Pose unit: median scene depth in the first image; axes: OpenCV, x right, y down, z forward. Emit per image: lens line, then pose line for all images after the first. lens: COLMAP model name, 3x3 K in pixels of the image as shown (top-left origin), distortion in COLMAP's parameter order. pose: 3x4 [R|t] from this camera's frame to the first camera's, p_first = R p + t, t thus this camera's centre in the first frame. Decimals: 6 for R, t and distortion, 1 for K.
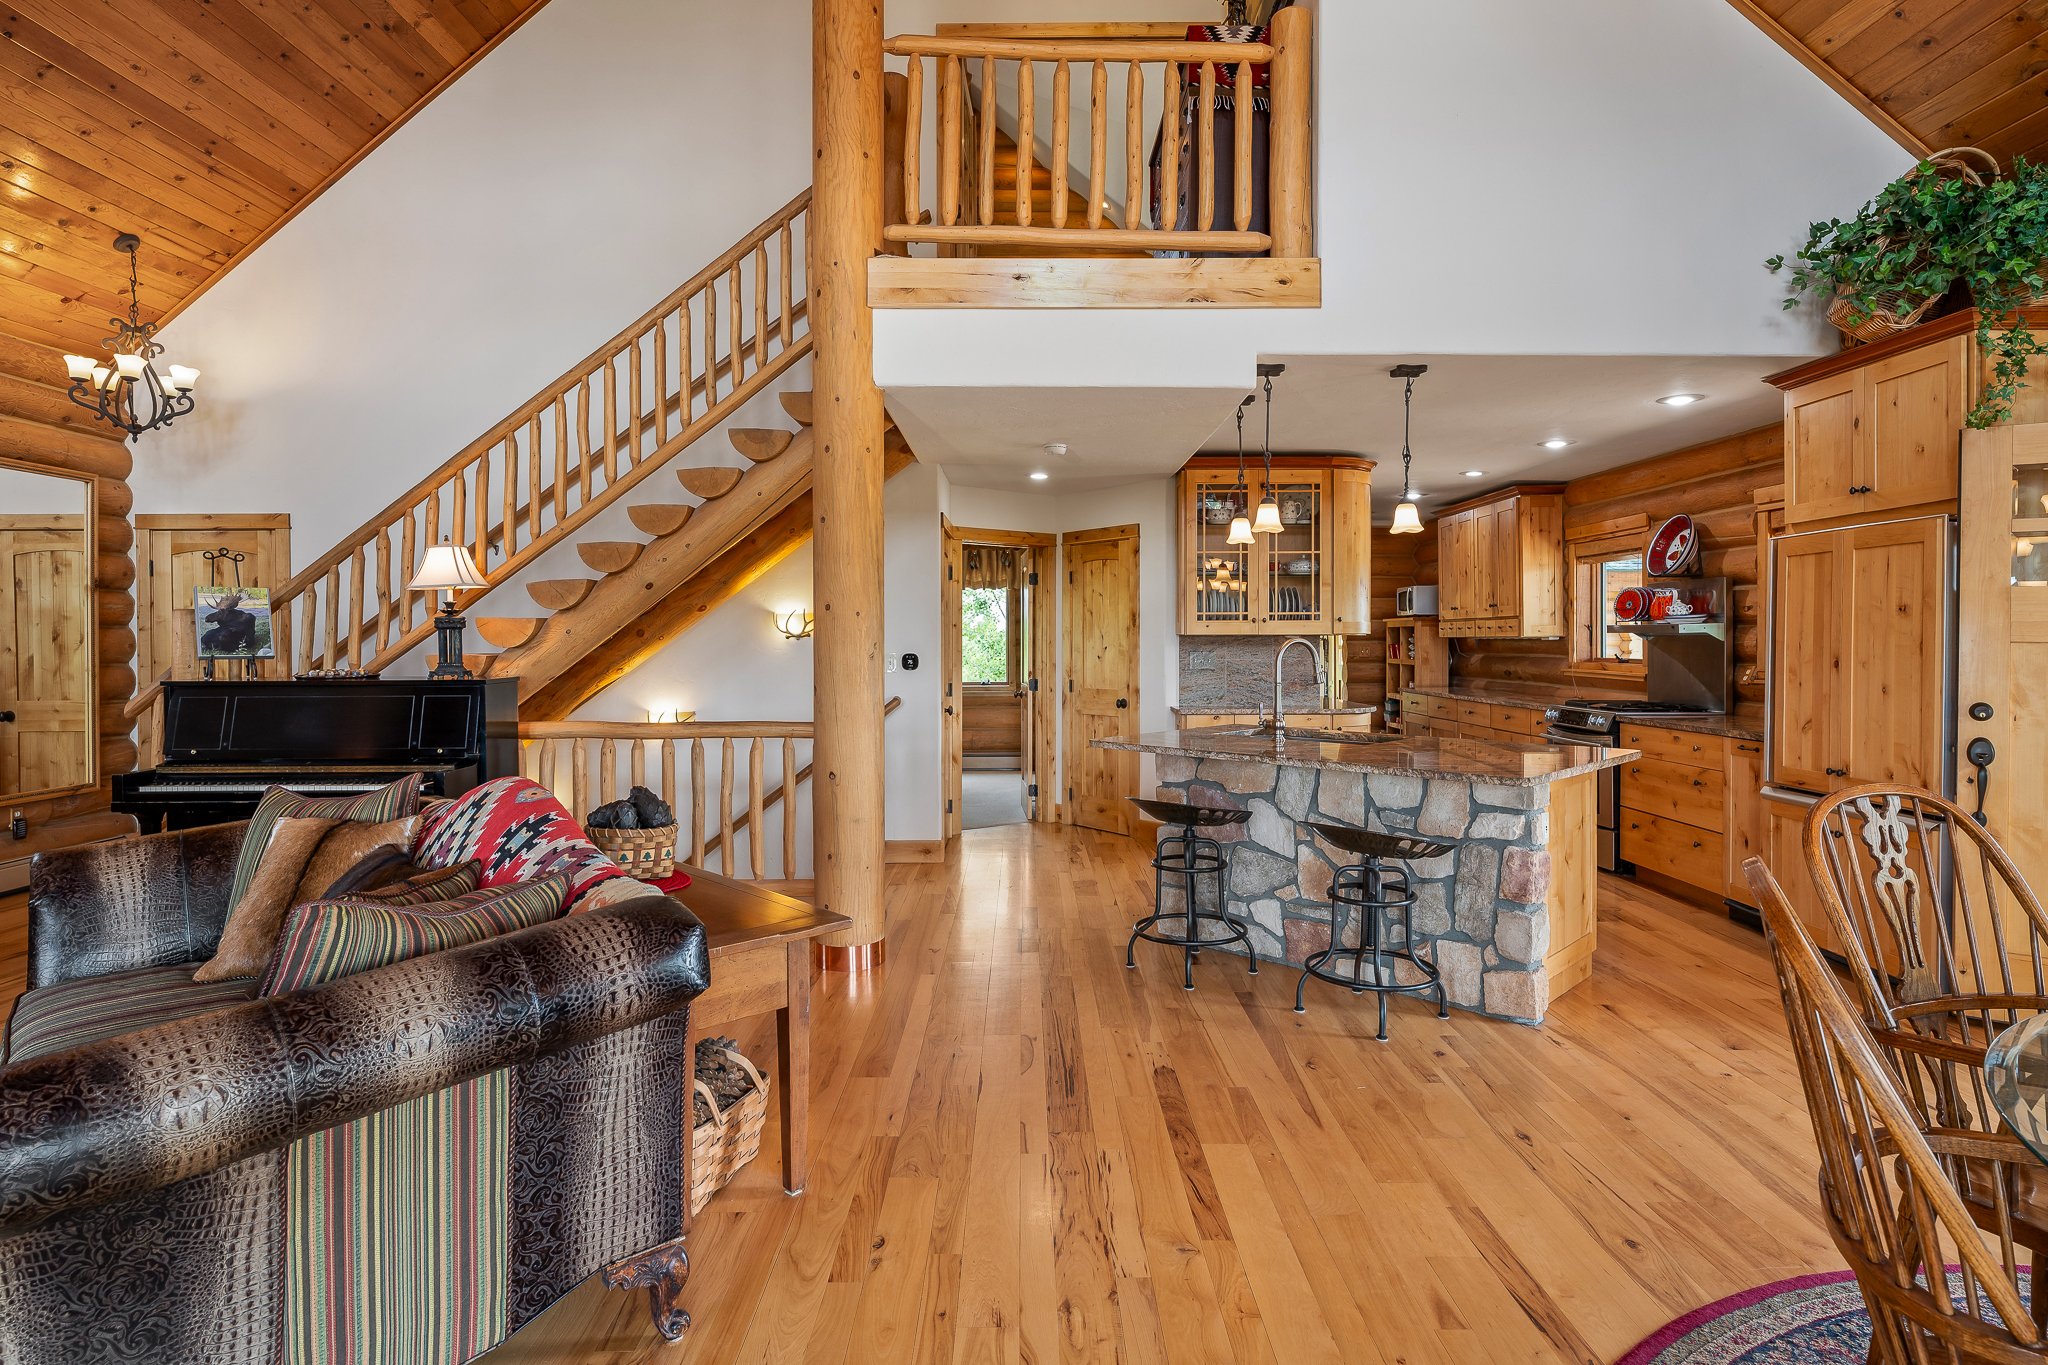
lens RADIAL K [[1087.7, 0, 1023.6], [0, 1087.7, 647.7], [0, 0, 1]] dist [-0.006267, 0.000099]
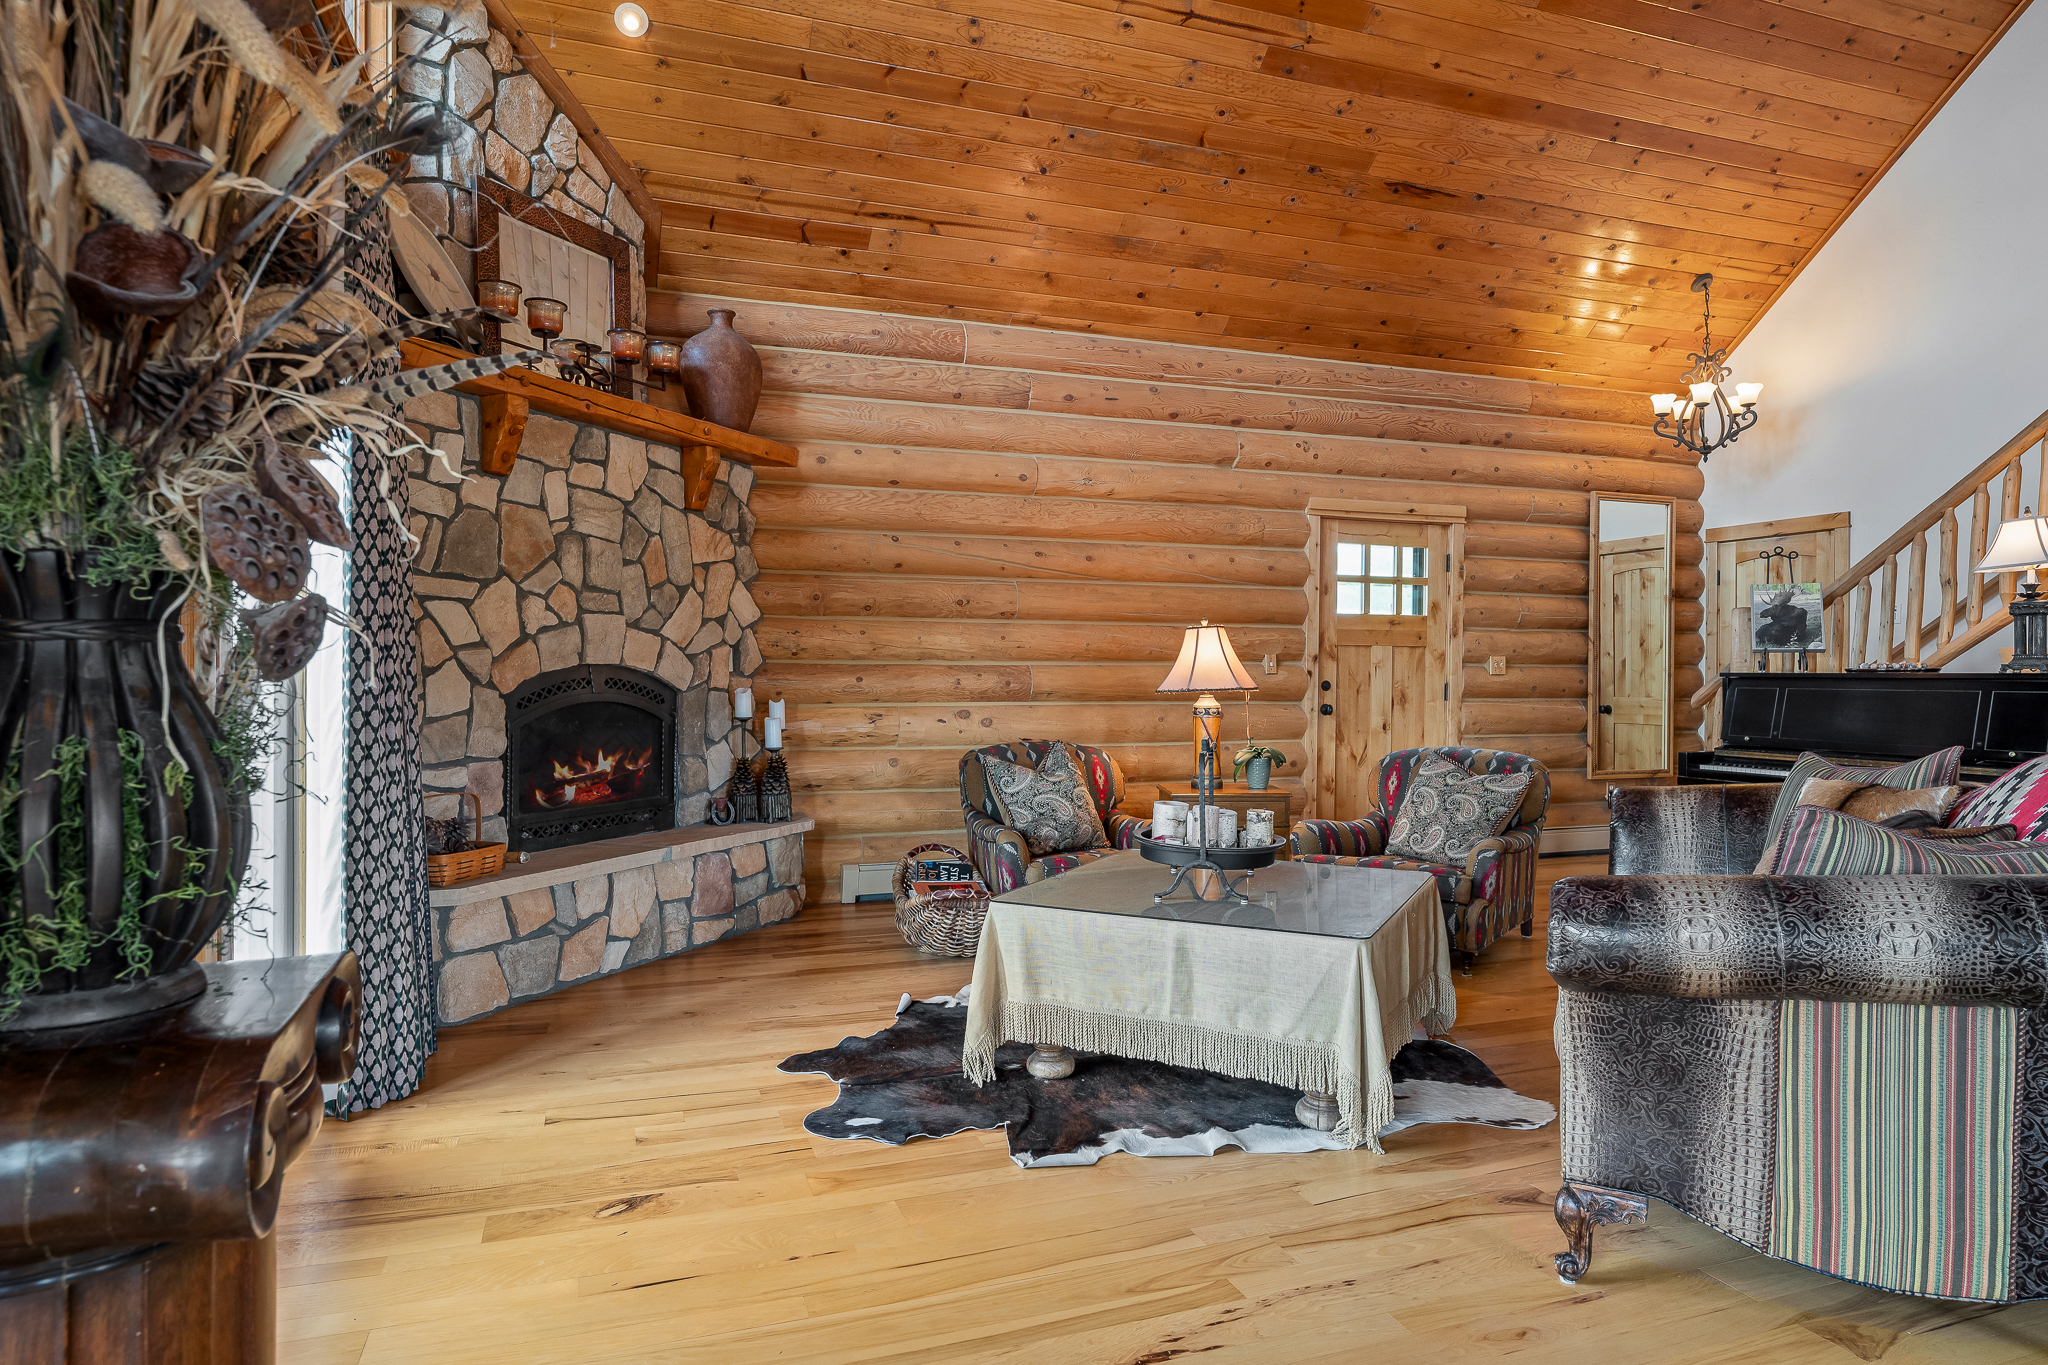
lens RADIAL K [[1156.9, 0, 1023.0], [0, 1156.9, 676.3], [0, 0, 1]] dist [0.006908, -0.000163]
pose [[0.337966, 0.010020, -0.941105, 0.061079], [-0.013923, 0.999887, 0.005646, 0.033264], [0.941055, 0.011195, 0.338067, -0.053261]]
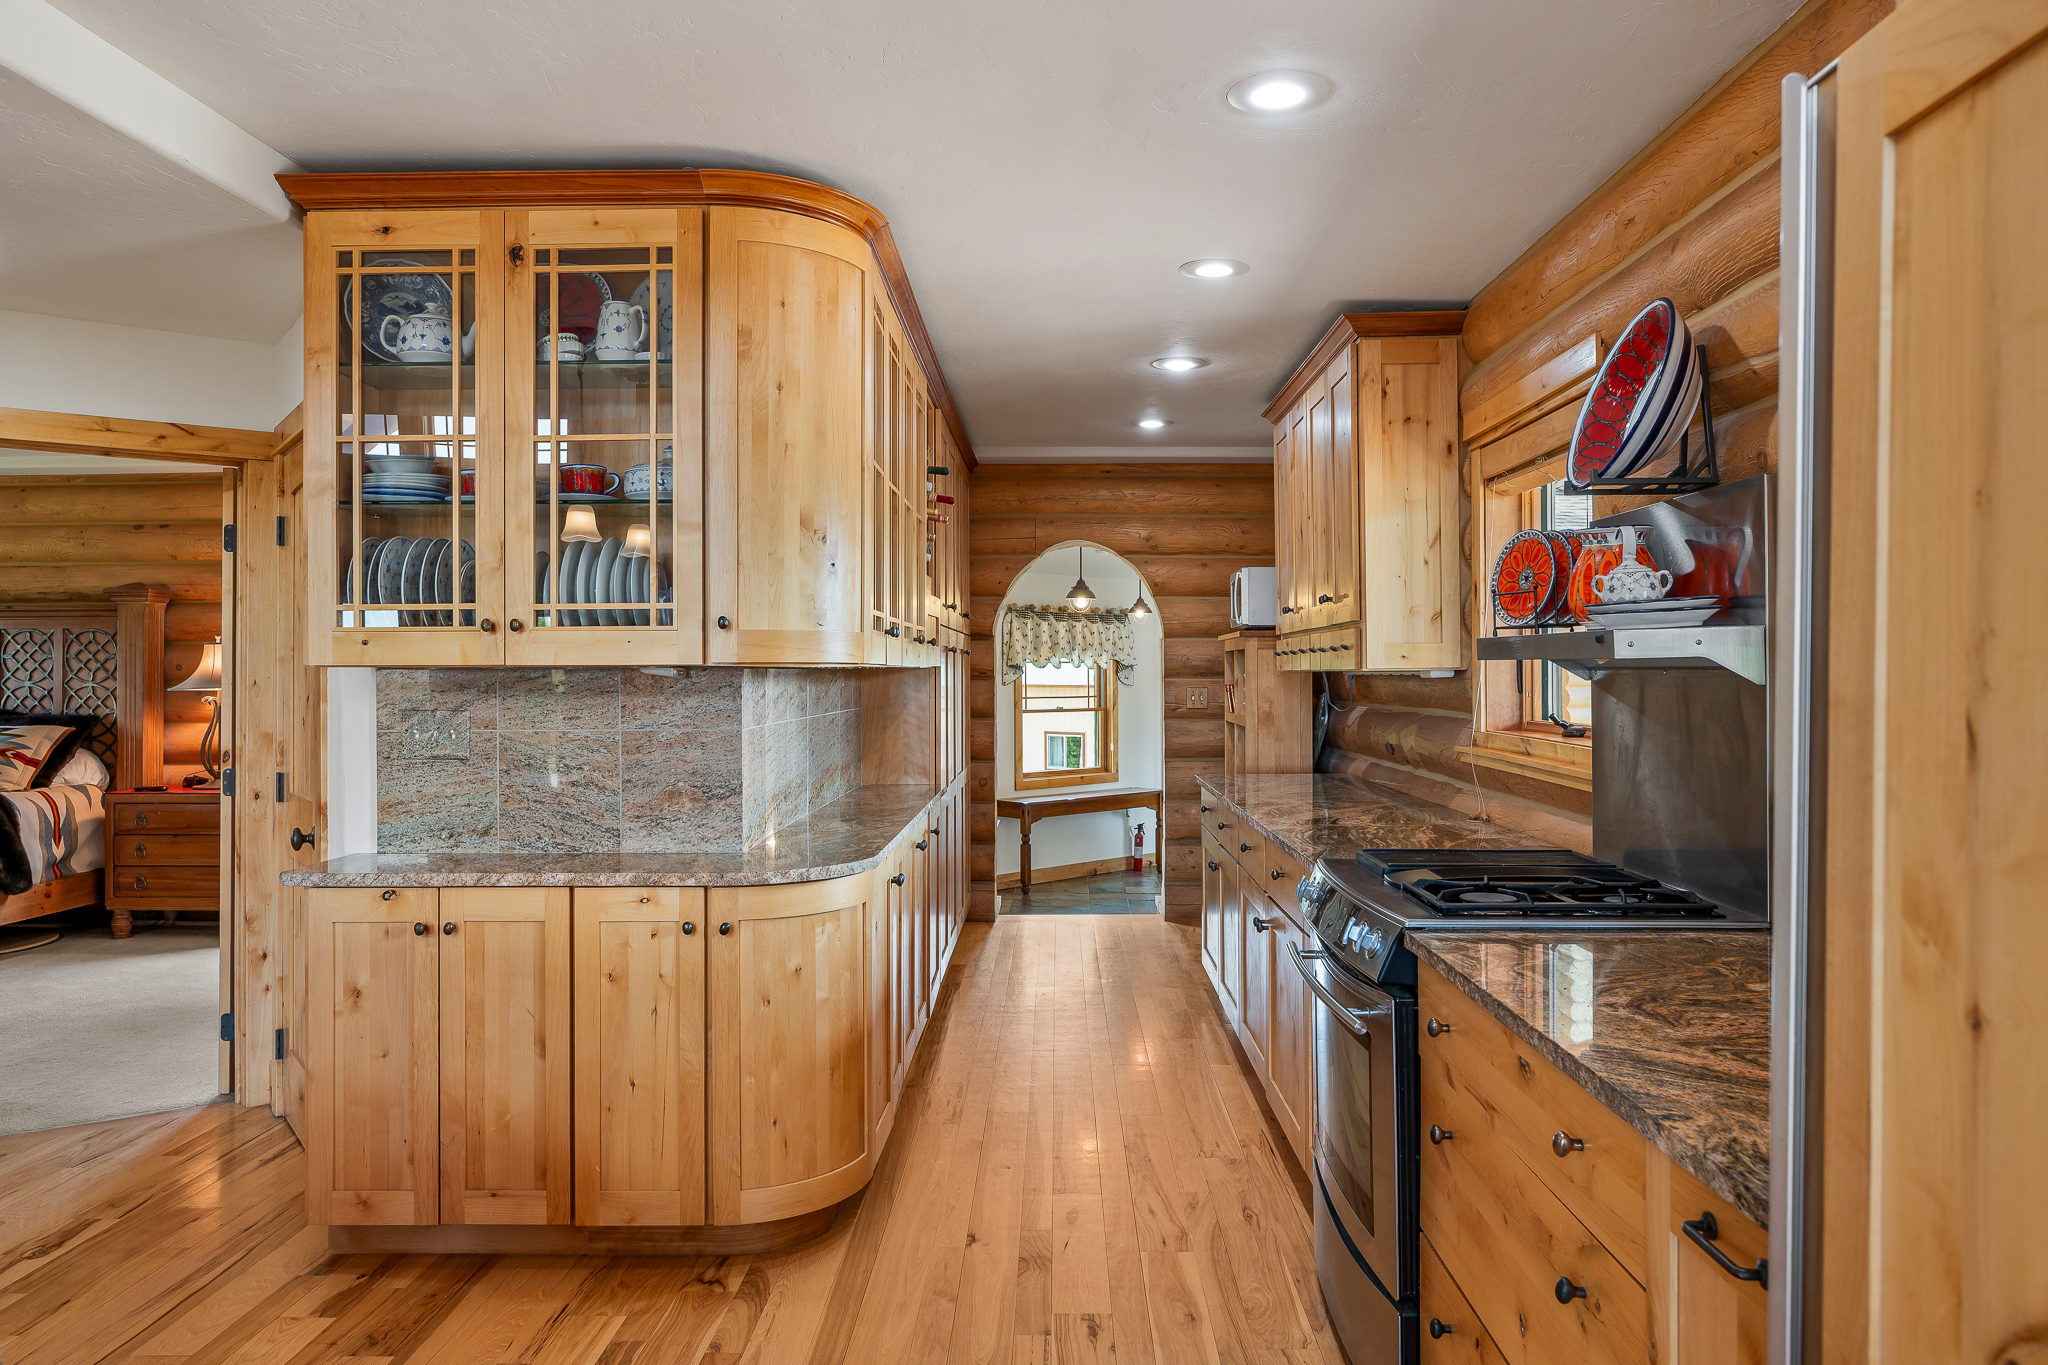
lens RADIAL K [[1373.0, 0, 1023.1], [0, 1373.0, 667.4], [0, 0, 1]] dist [0.001939, -0.000461]
pose [[0.999448, -0.000924, -0.033210, 0.512155], [0.000535, 0.999931, -0.011715, -0.007419], [0.033219, 0.011691, 0.999380, 0.672850]]
